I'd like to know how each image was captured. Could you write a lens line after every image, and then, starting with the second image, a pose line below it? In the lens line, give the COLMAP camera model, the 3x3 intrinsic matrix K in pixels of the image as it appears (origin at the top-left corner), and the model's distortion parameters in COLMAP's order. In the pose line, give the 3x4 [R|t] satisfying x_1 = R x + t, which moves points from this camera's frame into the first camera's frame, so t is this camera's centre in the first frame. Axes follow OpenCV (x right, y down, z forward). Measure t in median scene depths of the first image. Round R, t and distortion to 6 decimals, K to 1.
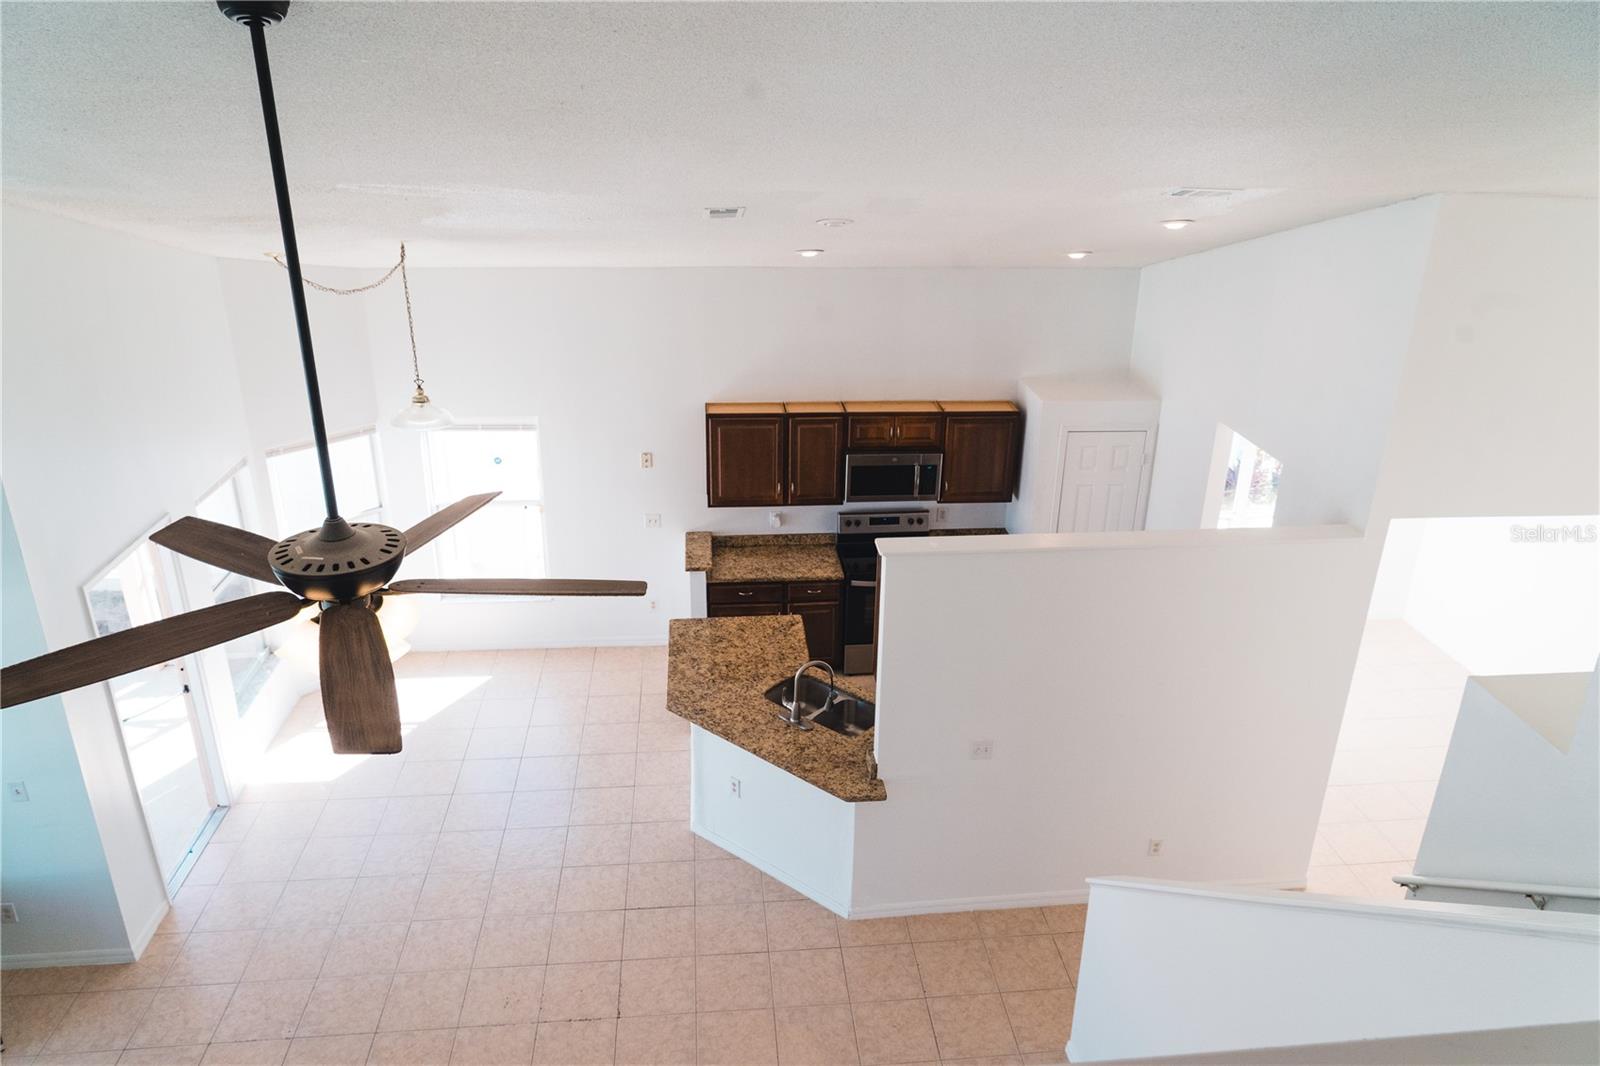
lens RADIAL K [[1112.5, 0, 815.8], [0, 1112.5, 529.1], [0, 0, 1]] dist [-0.031672, 0.020227]
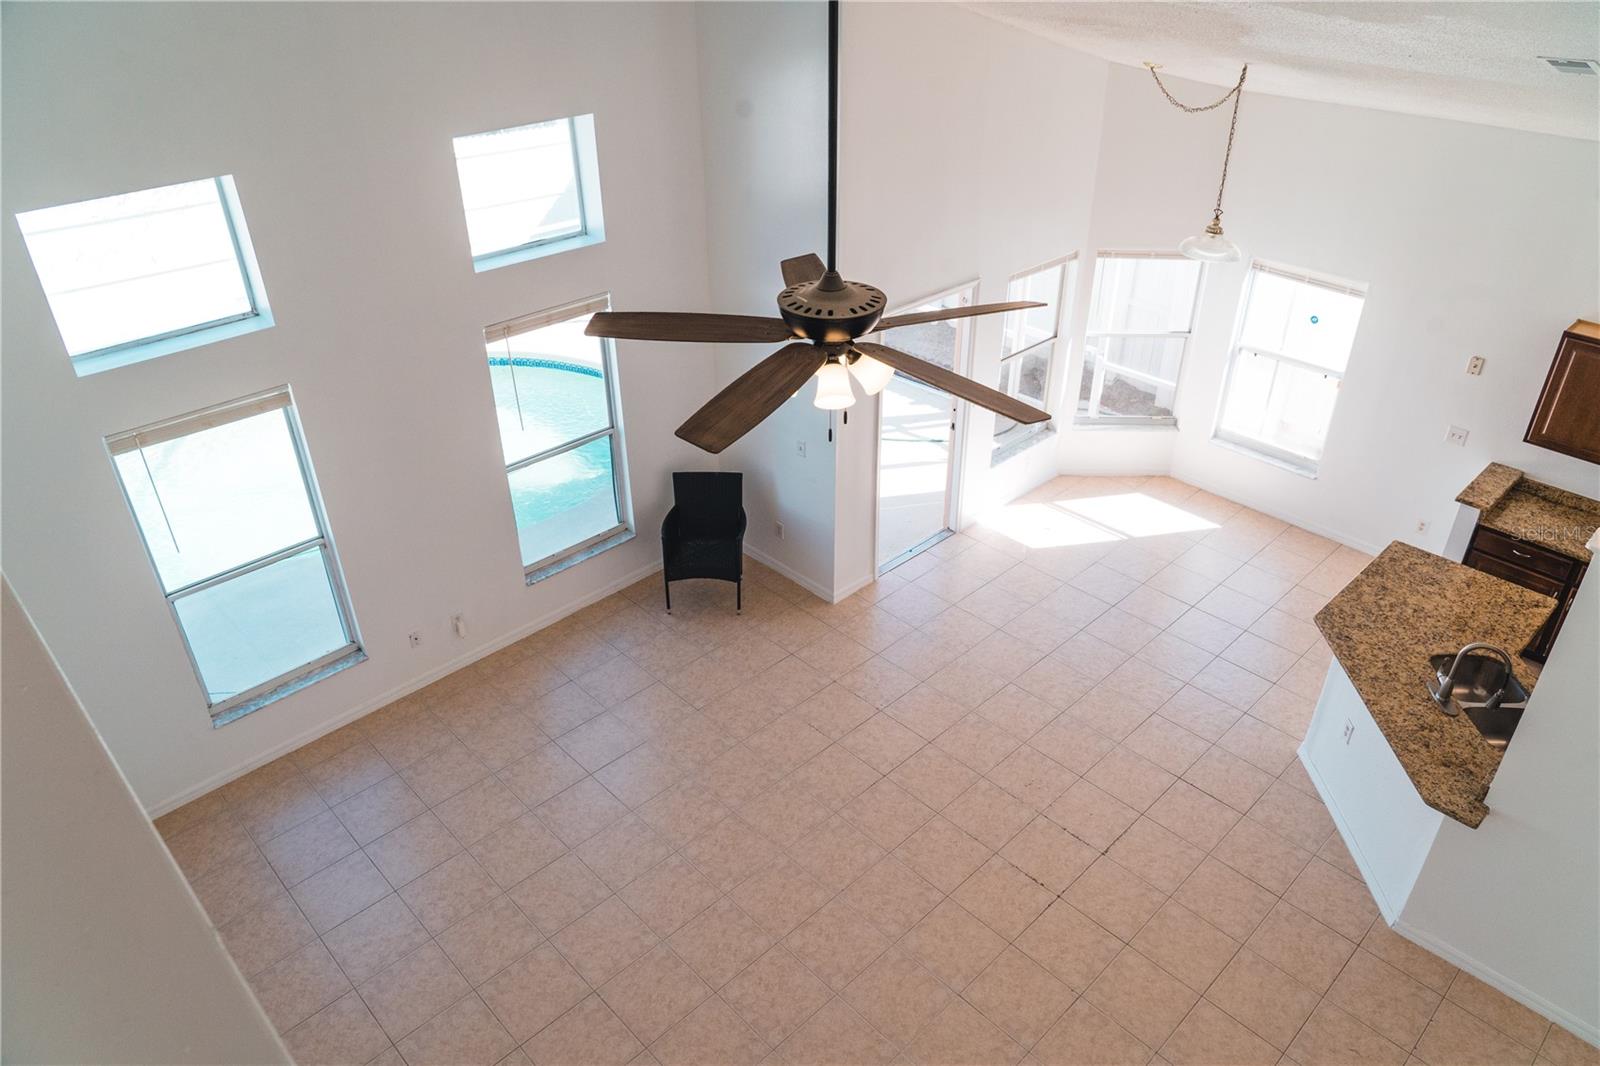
lens RADIAL K [[1074.7, 0, 812.1], [0, 1074.7, 529.1], [0, 0, 1]] dist [-0.024849, 0.001703]
pose [[0.620511, 0.395296, -0.677280, 0.163004], [-0.290245, 0.918093, 0.269930, -0.022995], [0.728508, 0.029082, 0.684419, 0.081361]]
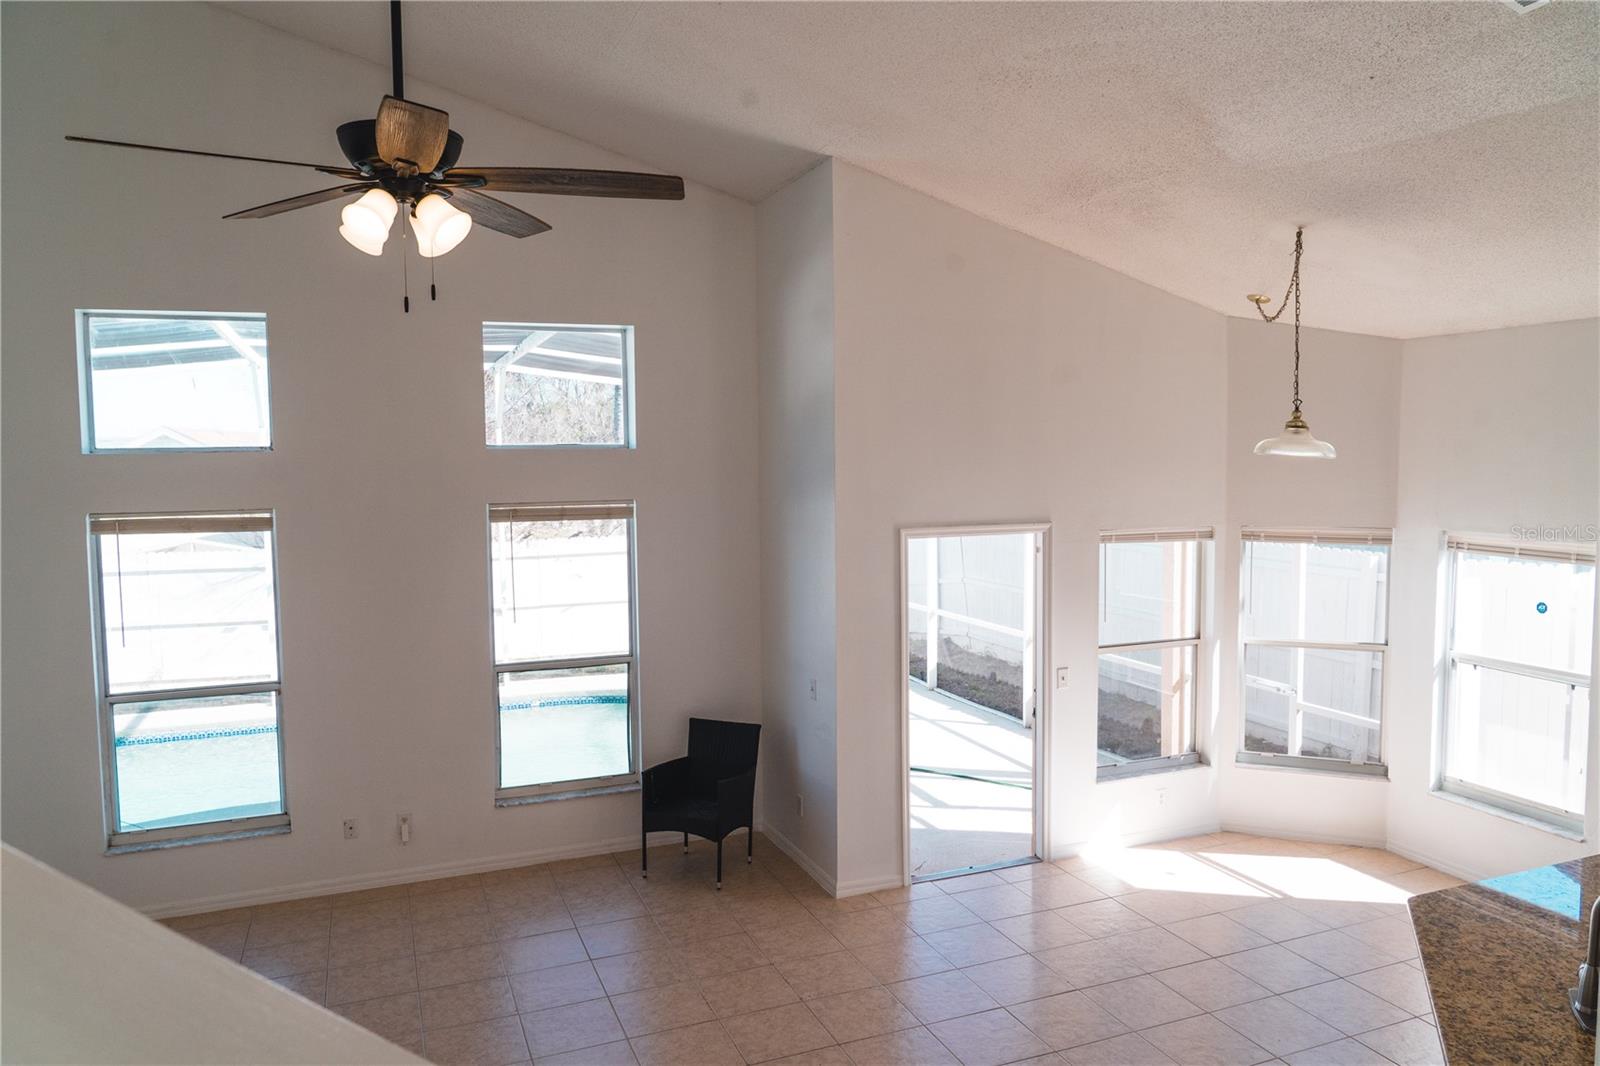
lens RADIAL K [[1094.2, 0, 806.4], [0, 1094.2, 530.4], [0, 0, 1]] dist [-0.030255, -0.000591]
pose [[0.281421, 0.048608, -0.958353, 0.272902], [-0.355640, 0.932876, -0.057118, 0.113705], [0.891248, 0.356903, 0.279818, 0.461218]]
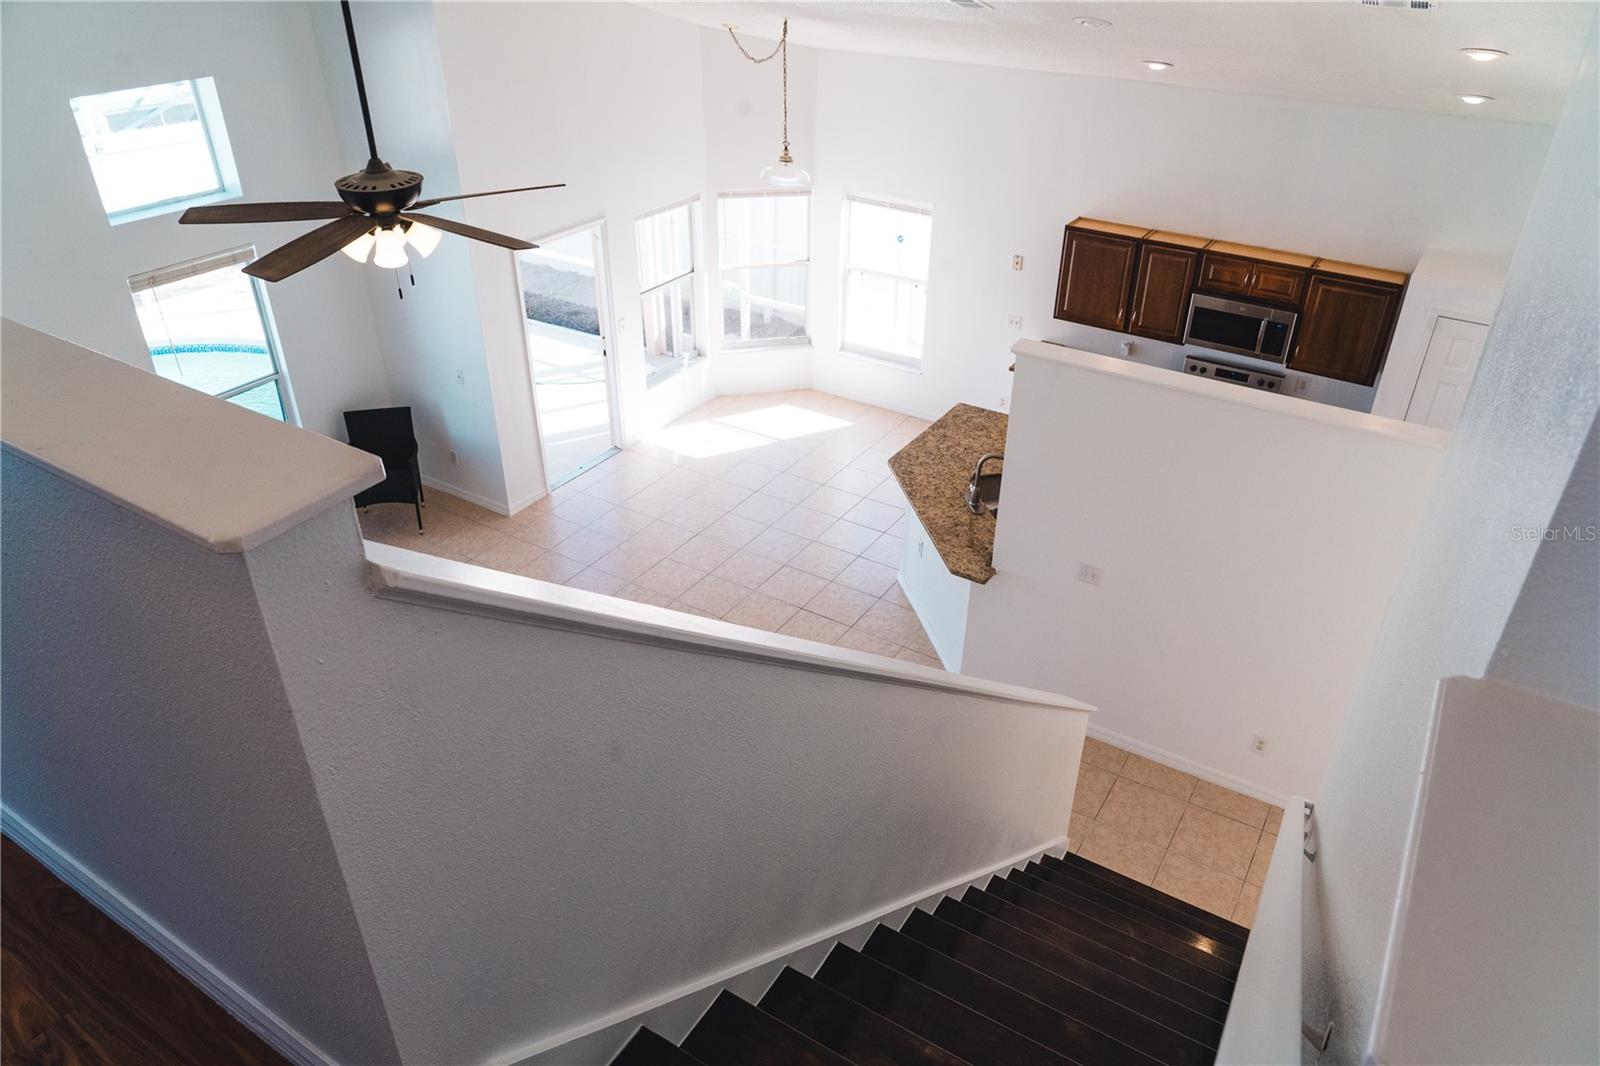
lens RADIAL K [[1074.7, 0, 812.1], [0, 1074.7, 529.1], [0, 0, 1]] dist [-0.024849, 0.001703]
pose [[0.791851, 0.313713, -0.523981, 0.369771], [-0.234055, 0.948360, 0.214083, 0.007110], [0.564083, -0.046881, 0.824386, 0.039262]]
